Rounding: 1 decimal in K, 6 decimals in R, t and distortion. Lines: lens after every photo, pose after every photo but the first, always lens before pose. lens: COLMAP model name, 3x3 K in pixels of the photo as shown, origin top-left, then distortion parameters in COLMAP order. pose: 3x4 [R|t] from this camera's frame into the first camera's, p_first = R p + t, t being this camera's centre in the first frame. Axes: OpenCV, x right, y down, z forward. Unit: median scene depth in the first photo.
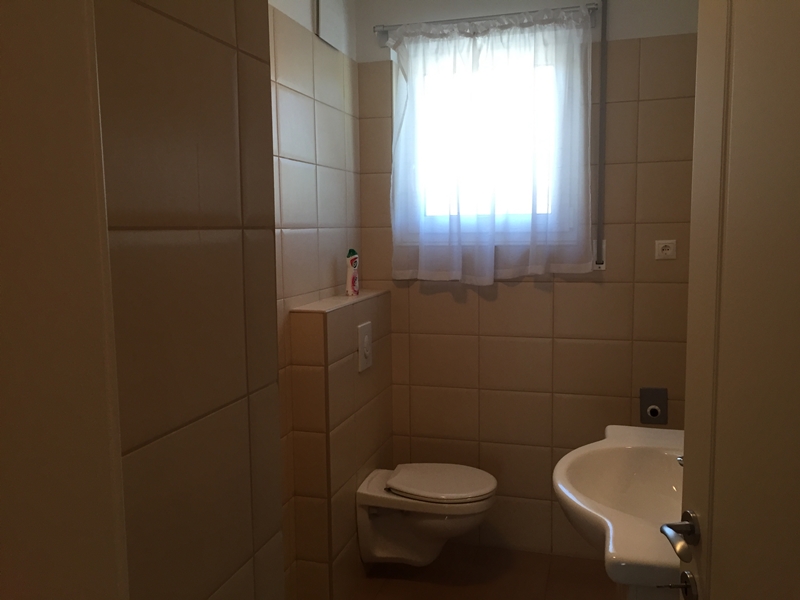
lens RADIAL K [[685.4, 0, 399.8], [0, 685.4, 299.7], [0, 0, 1]] dist [0.036714, -0.030817]
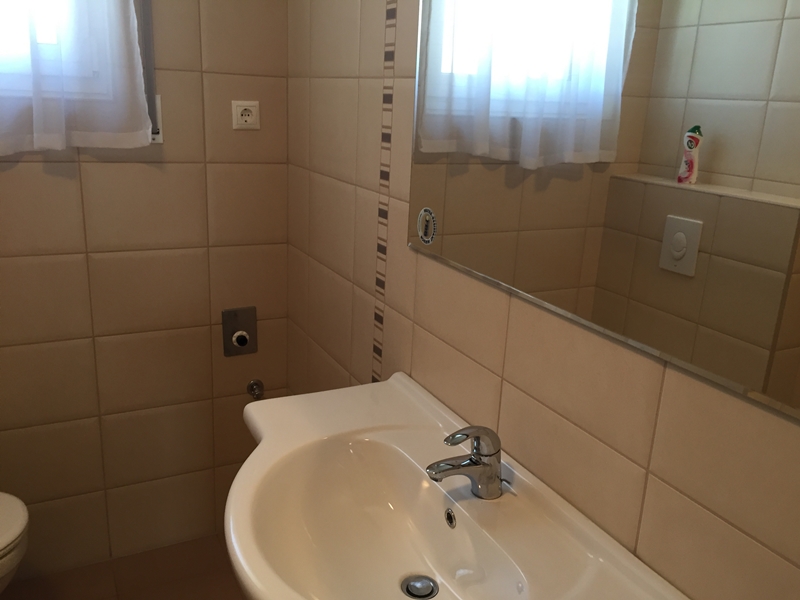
lens RADIAL K [[685.4, 0, 399.8], [0, 685.4, 304.3], [0, 0, 1]] dist [0.036714, -0.030817]
pose [[0.730606, -0.144401, 0.667355, 0.002844], [0.022776, 0.981992, 0.187547, -0.010622], [-0.682419, -0.121823, 0.720738, 0.350529]]
